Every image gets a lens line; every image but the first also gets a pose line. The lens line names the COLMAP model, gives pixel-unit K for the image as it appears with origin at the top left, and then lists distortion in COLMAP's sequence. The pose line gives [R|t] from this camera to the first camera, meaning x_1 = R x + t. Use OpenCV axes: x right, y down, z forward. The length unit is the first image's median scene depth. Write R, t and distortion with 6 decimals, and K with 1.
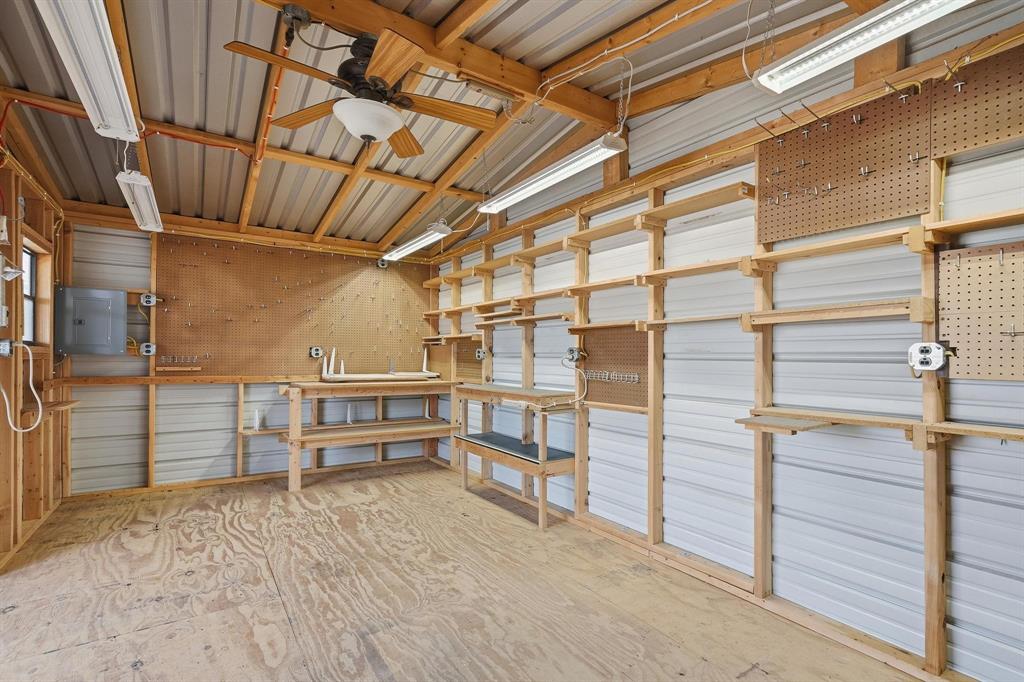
lens RADIAL K [[482.9, 0, 509.8], [0, 482.9, 344.5], [0, 0, 1]] dist [-0.001255, 0.000668]
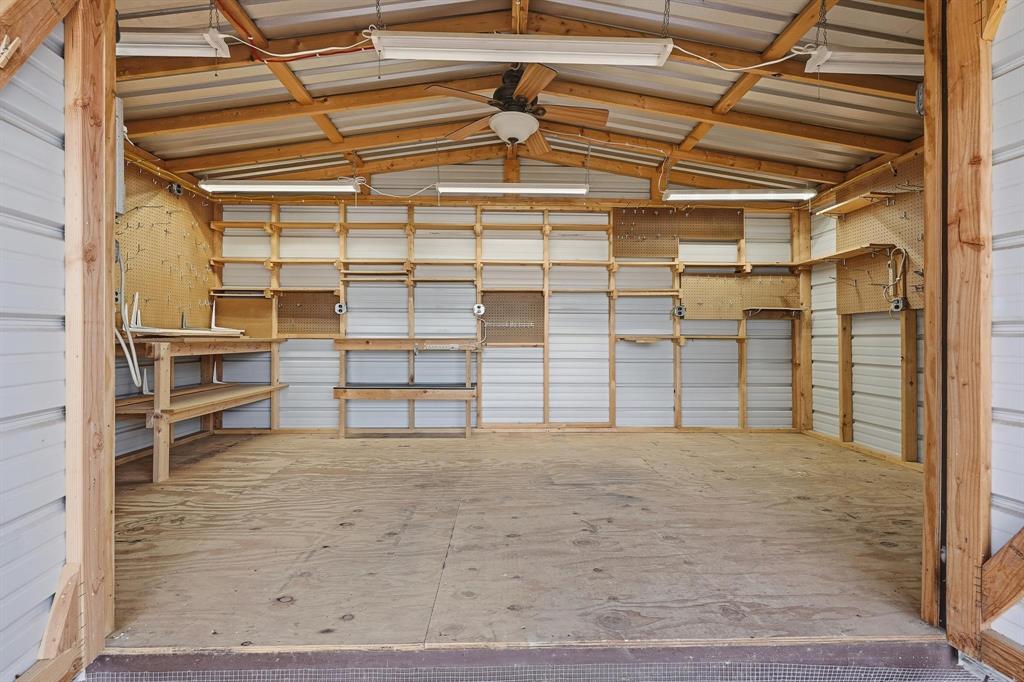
lens RADIAL K [[482.9, 0, 509.8], [0, 482.9, 344.5], [0, 0, 1]] dist [-0.001255, 0.000668]
pose [[0.536028, -0.021776, 0.843919, -0.956268], [-0.025297, 0.998804, 0.041841, 0.056877], [-0.843821, -0.043776, 0.534836, 0.181569]]
